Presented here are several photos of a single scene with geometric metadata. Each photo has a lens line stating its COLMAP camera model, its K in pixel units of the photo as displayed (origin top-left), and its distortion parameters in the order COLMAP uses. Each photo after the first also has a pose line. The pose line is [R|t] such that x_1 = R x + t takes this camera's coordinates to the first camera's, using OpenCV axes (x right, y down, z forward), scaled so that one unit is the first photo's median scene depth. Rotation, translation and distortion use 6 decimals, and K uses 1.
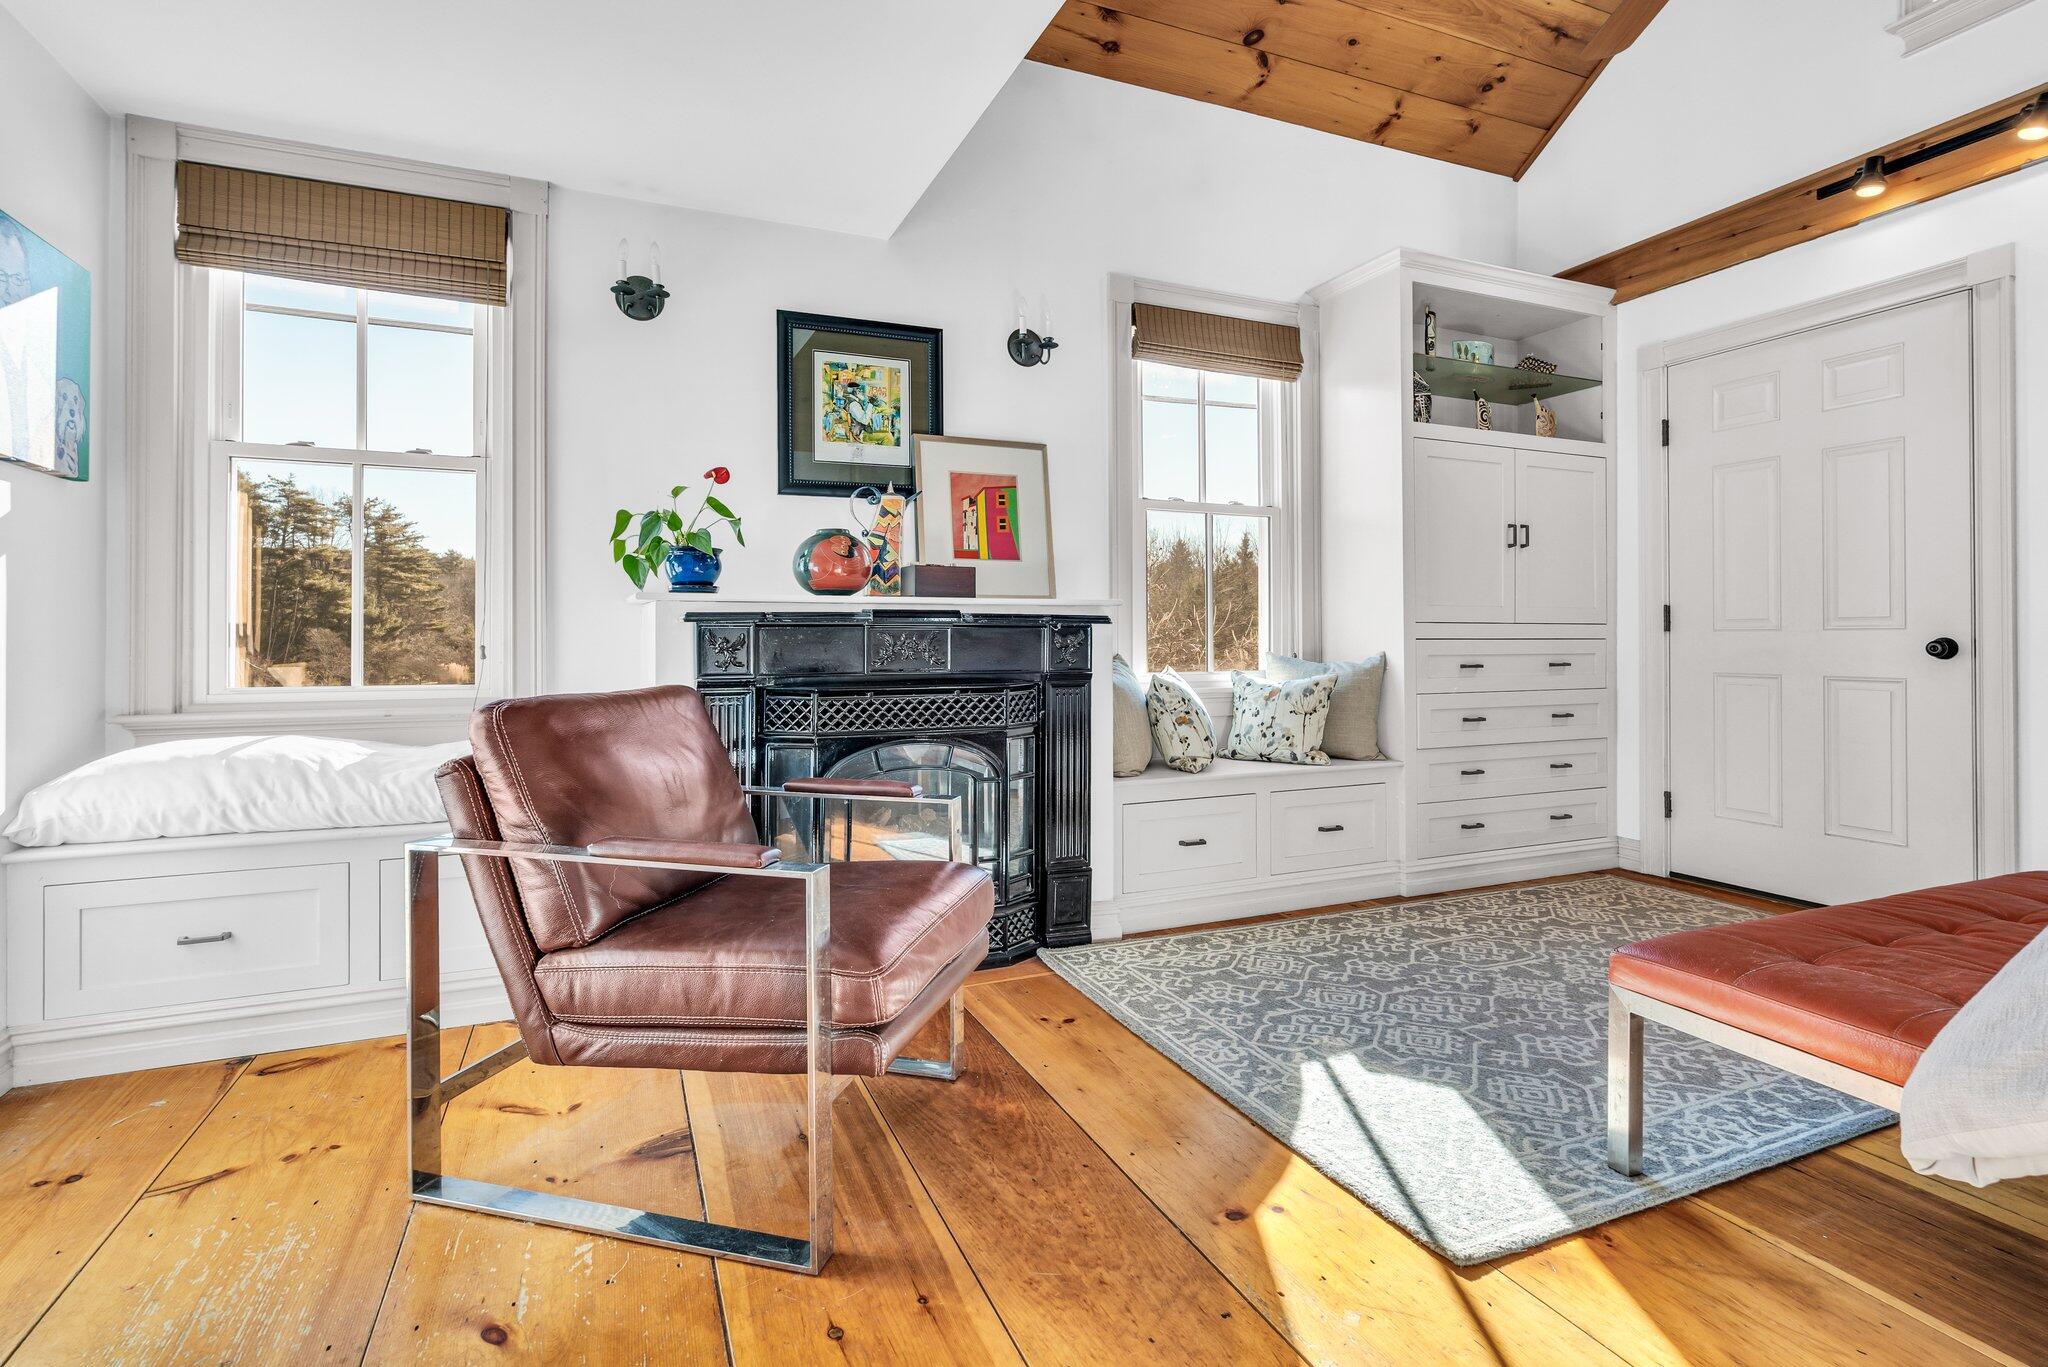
lens RADIAL K [[934.9, 0, 987.4], [0, 934.9, 638.1], [0, 0, 1]] dist [0.000589, 0.000102]
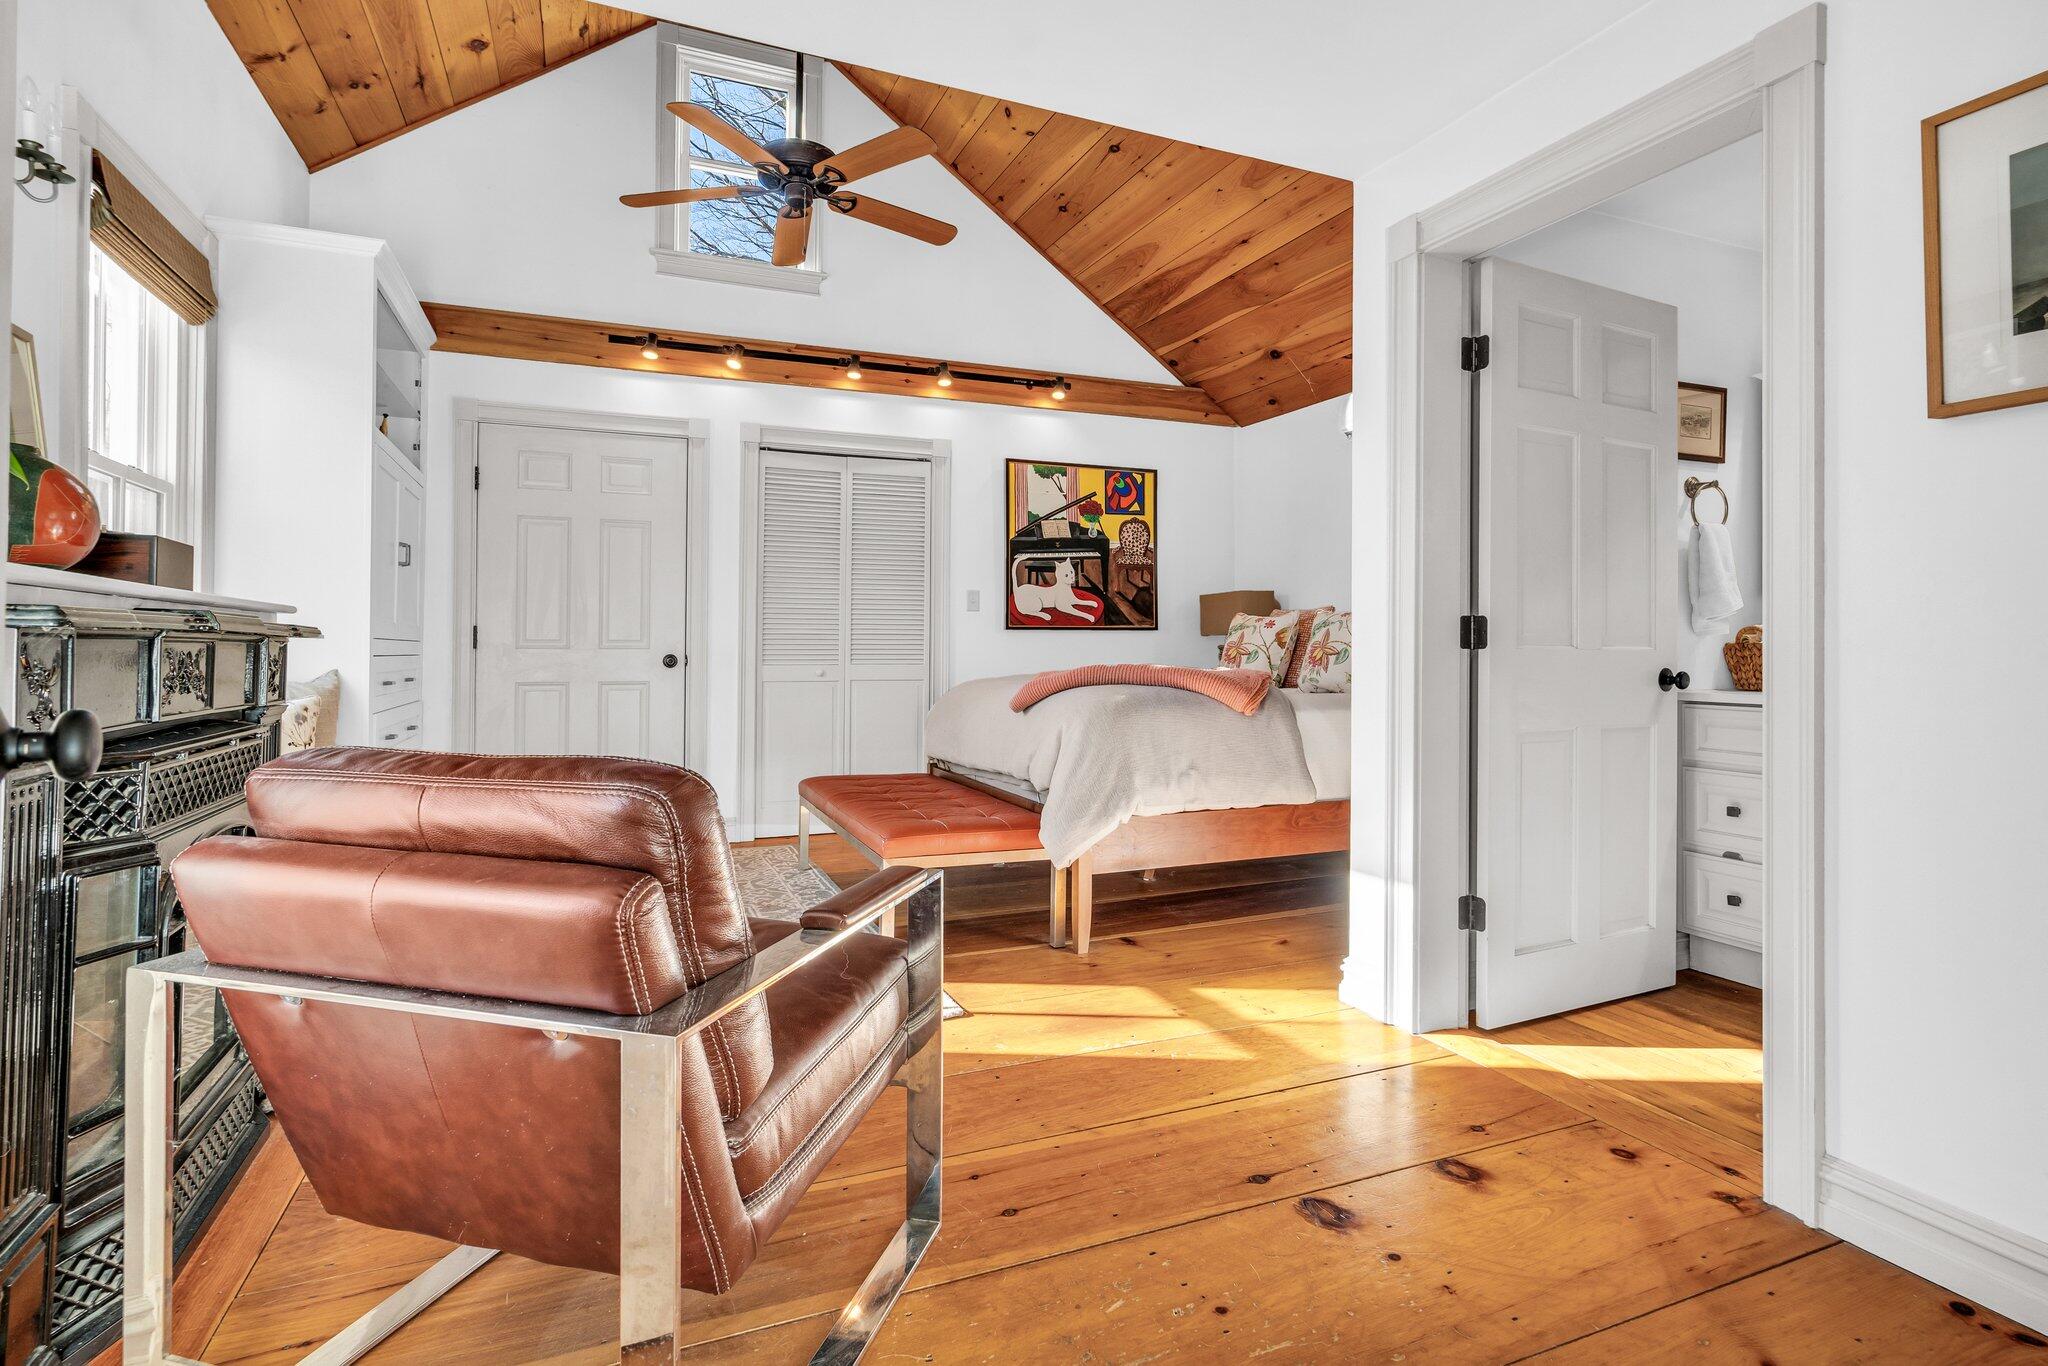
lens RADIAL K [[988.0, 0, 1000.3], [0, 988.0, 649.1], [0, 0, 1]] dist [-0.002715, -0.000248]
pose [[0.018712, 0.003884, 0.999817, -0.595732], [-0.003128, 0.999988, -0.003827, -0.004313], [-0.999820, -0.003056, 0.018724, 0.394221]]
